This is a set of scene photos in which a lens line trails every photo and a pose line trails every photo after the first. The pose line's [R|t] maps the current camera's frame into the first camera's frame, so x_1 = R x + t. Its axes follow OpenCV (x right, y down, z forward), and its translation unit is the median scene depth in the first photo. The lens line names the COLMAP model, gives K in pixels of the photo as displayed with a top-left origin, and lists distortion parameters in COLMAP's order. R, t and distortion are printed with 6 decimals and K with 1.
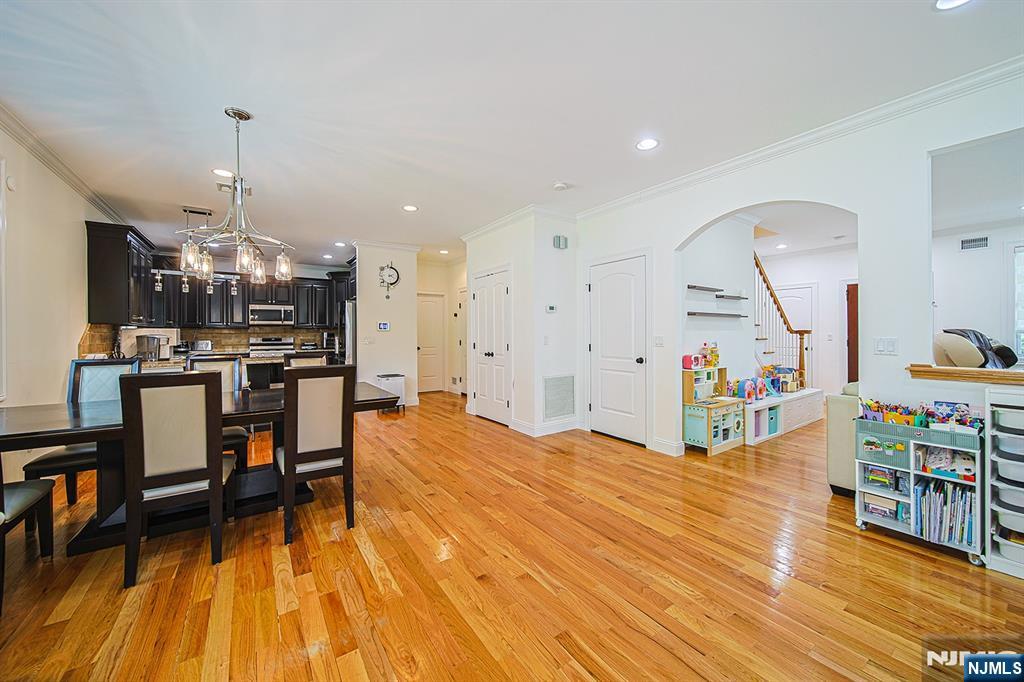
lens RADIAL K [[383.7, 0, 517.3], [0, 383.7, 334.7], [0, 0, 1]] dist [0.001358, -0.001872]
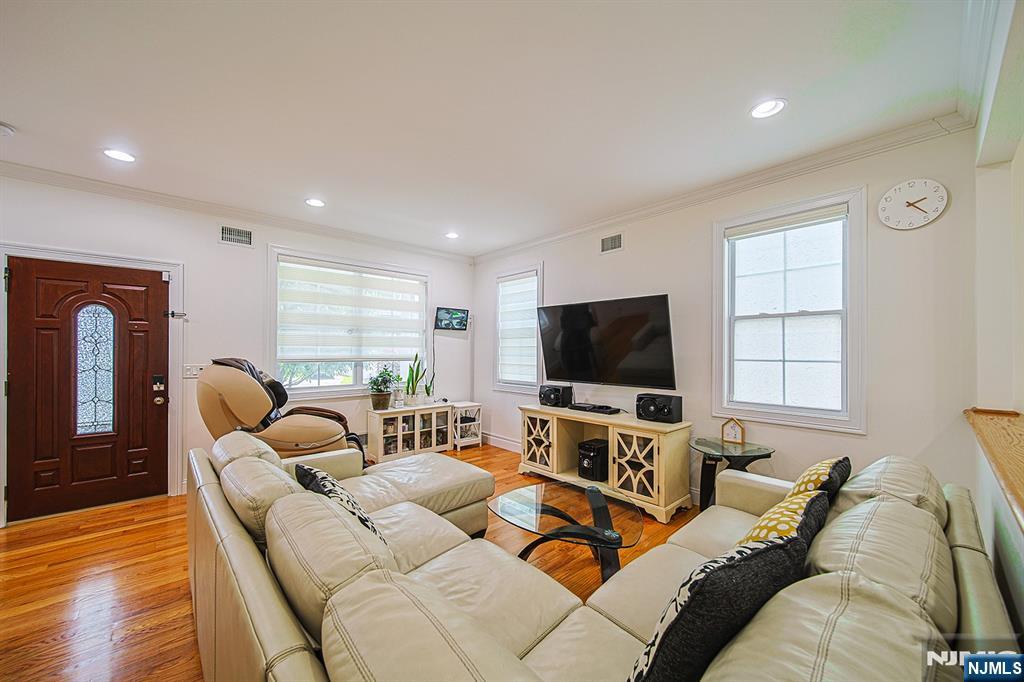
lens RADIAL K [[383.7, 0, 513.0], [0, 383.7, 349.8], [0, 0, 1]] dist [0.001358, -0.001872]
pose [[-0.130375, 0.006926, 0.991441, 0.607573], [0.002784, 0.999974, -0.006620, -0.032977], [-0.991461, 0.001897, -0.130391, 0.820168]]
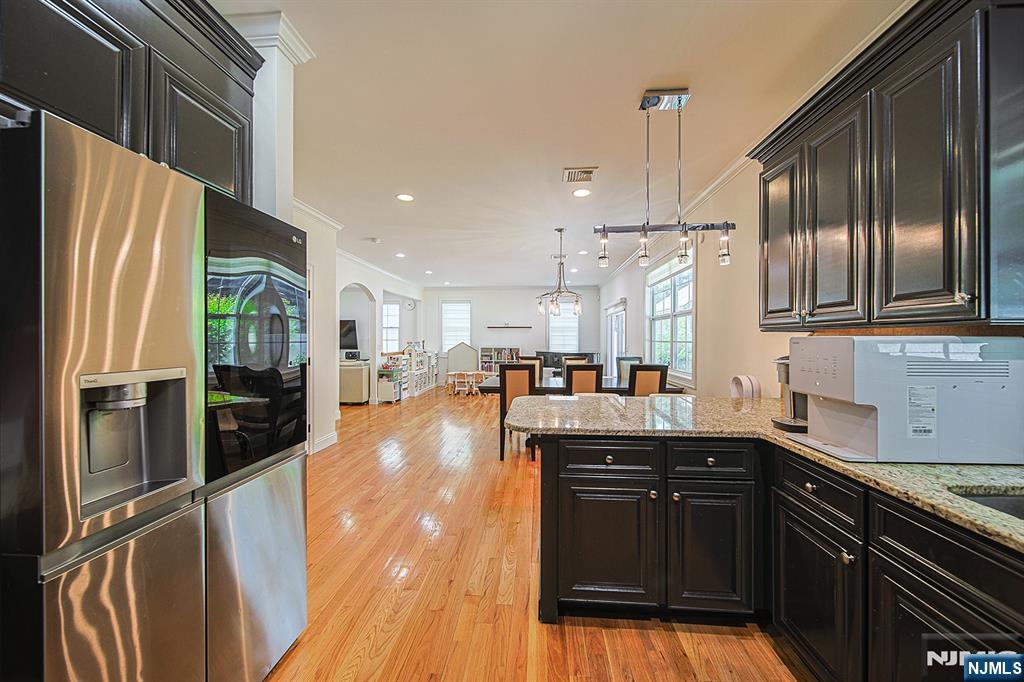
lens RADIAL K [[383.7, 0, 509.1], [0, 383.7, 339.2], [0, 0, 1]] dist [0.001358, -0.001872]
pose [[-0.774446, 0.002458, 0.632635, -1.180115], [0.003687, 0.999993, 0.000629, -0.018979], [-0.632629, 0.002819, -0.774450, 1.797250]]
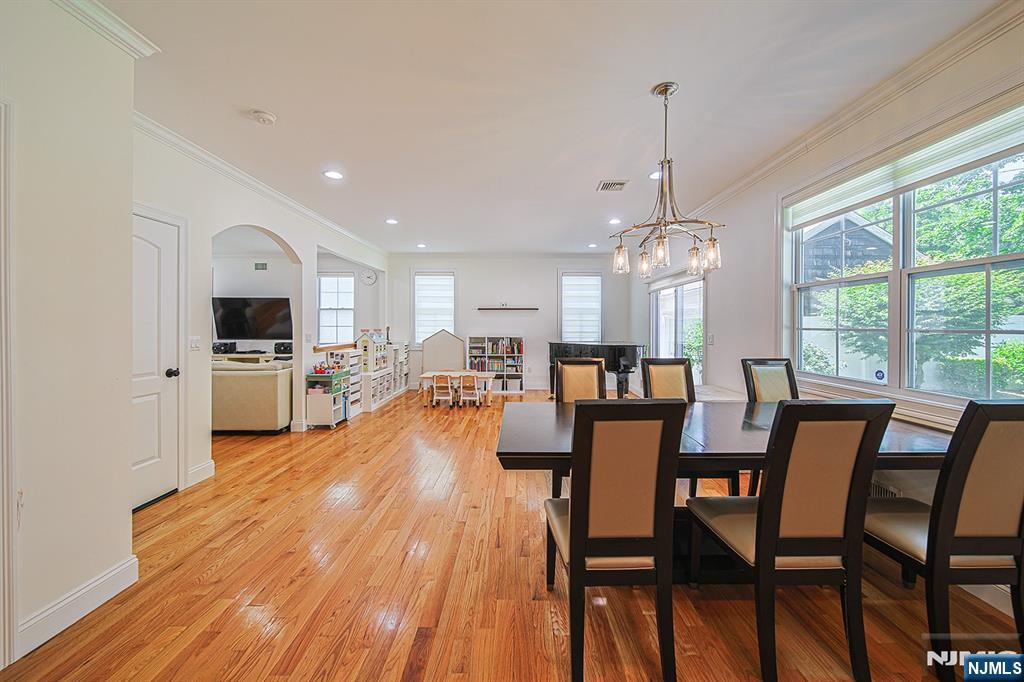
lens RADIAL K [[383.7, 0, 516.5], [0, 383.7, 328.3], [0, 0, 1]] dist [0.001358, -0.001872]
pose [[-0.819711, -0.001867, 0.572774, -0.641557], [0.003883, 0.999954, 0.008816, -0.019118], [-0.572764, 0.009450, -0.819666, 1.301280]]
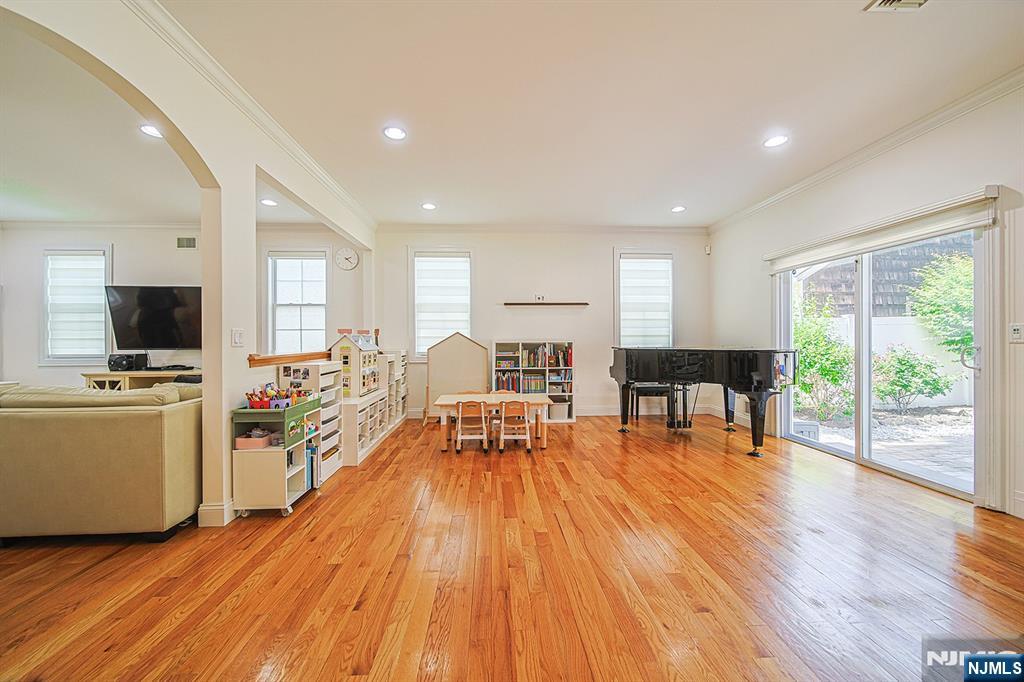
lens RADIAL K [[383.7, 0, 508.8], [0, 383.7, 338.1], [0, 0, 1]] dist [0.001358, -0.001872]
pose [[-0.845944, 0.010198, 0.533174, -0.095571], [0.011176, 0.999937, -0.001393, 0.026848], [-0.533154, 0.004780, -0.846005, 0.965689]]
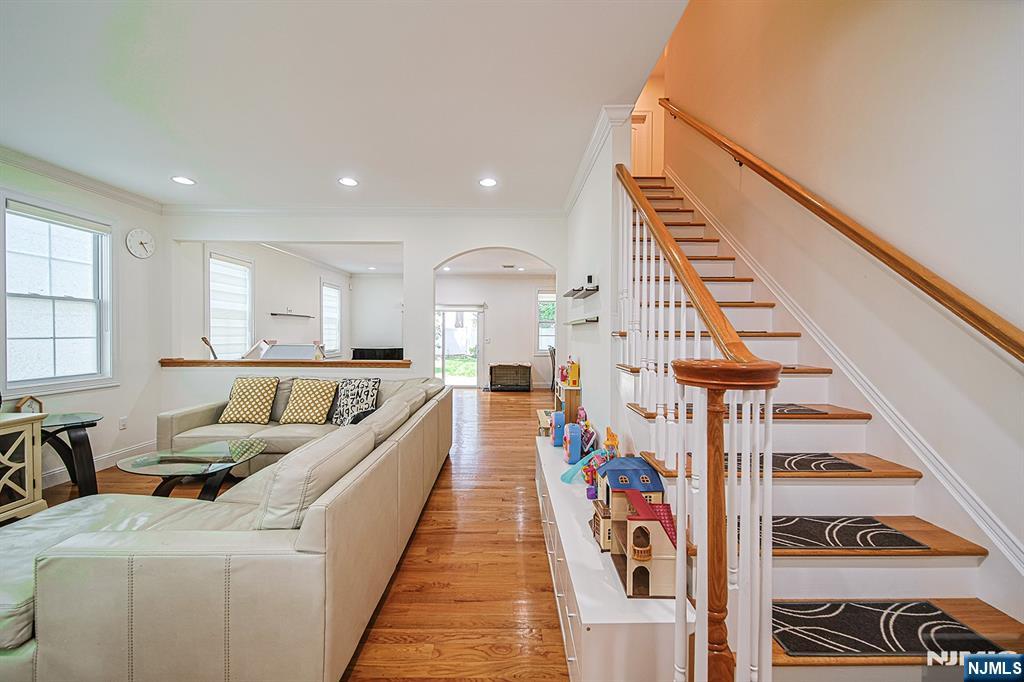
lens RADIAL K [[383.7, 0, 502.9], [0, 383.7, 337.4], [0, 0, 1]] dist [0.001358, -0.001872]
pose [[-0.594680, 0.010942, -0.803888, 1.398641], [-0.006903, 0.999801, 0.018715, -0.039566], [0.803933, 0.016678, -0.594487, 1.529334]]
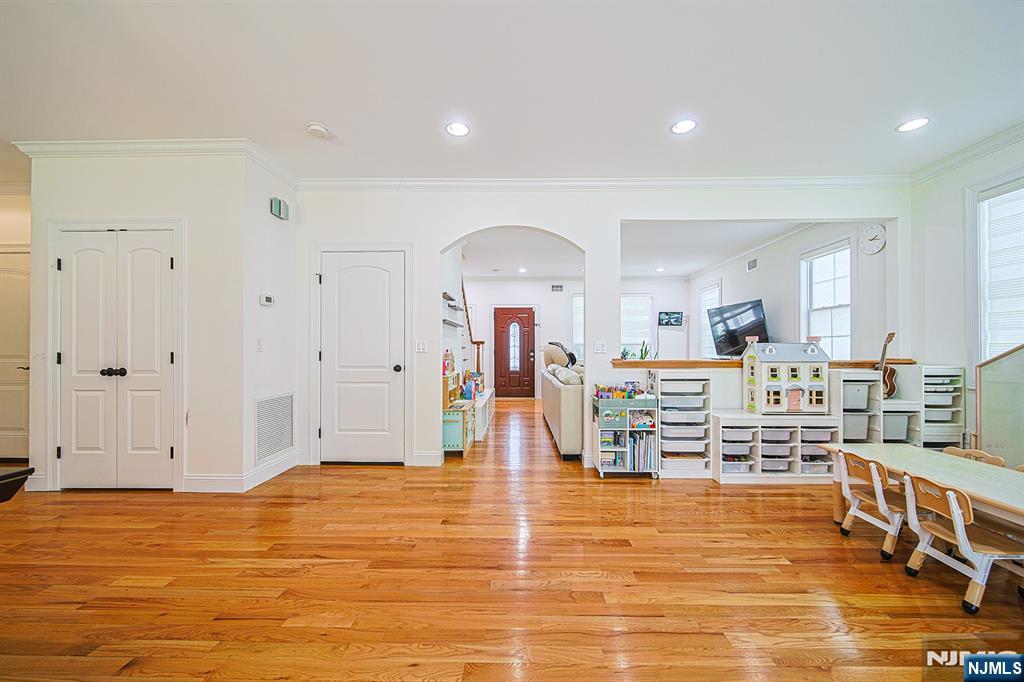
lens RADIAL K [[383.7, 0, 520.6], [0, 383.7, 348.9], [0, 0, 1]] dist [0.001358, -0.001872]
pose [[0.585005, 0.004439, 0.811018, -0.249766], [0.001637, 0.999977, -0.006654, 0.030692], [-0.811028, 0.005220, 0.584984, 0.267586]]
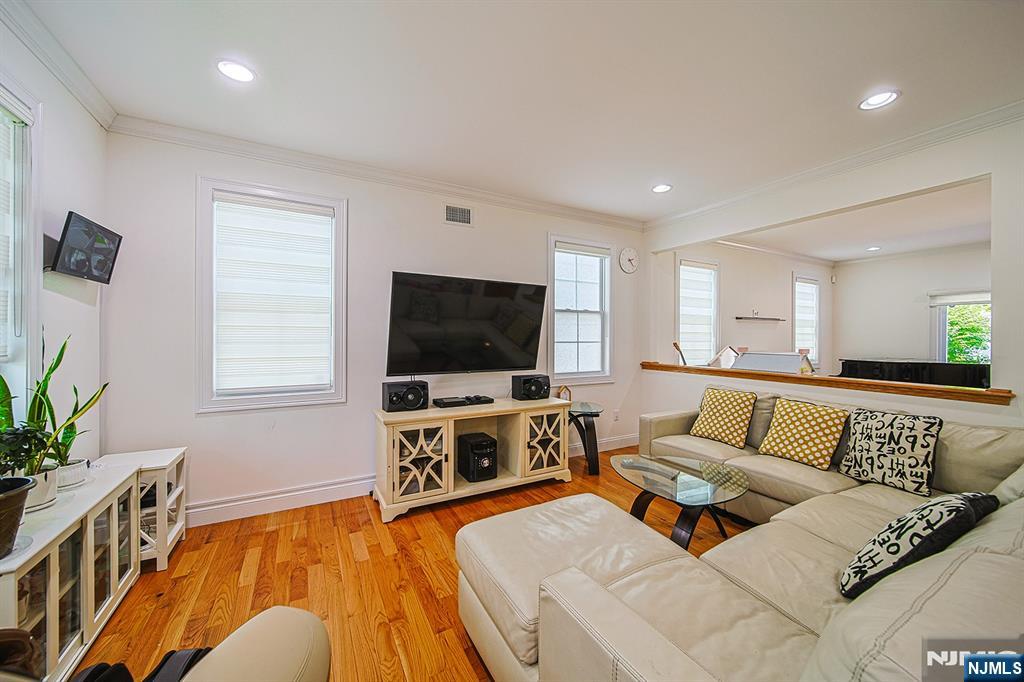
lens RADIAL K [[383.7, 0, 520.9], [0, 383.7, 336.0], [0, 0, 1]] dist [0.001358, -0.001872]
pose [[-0.995500, -0.000480, 0.094758, 1.365102], [-0.000054, 0.999990, 0.004498, -0.038015], [-0.094759, 0.004472, -0.995490, 1.337017]]
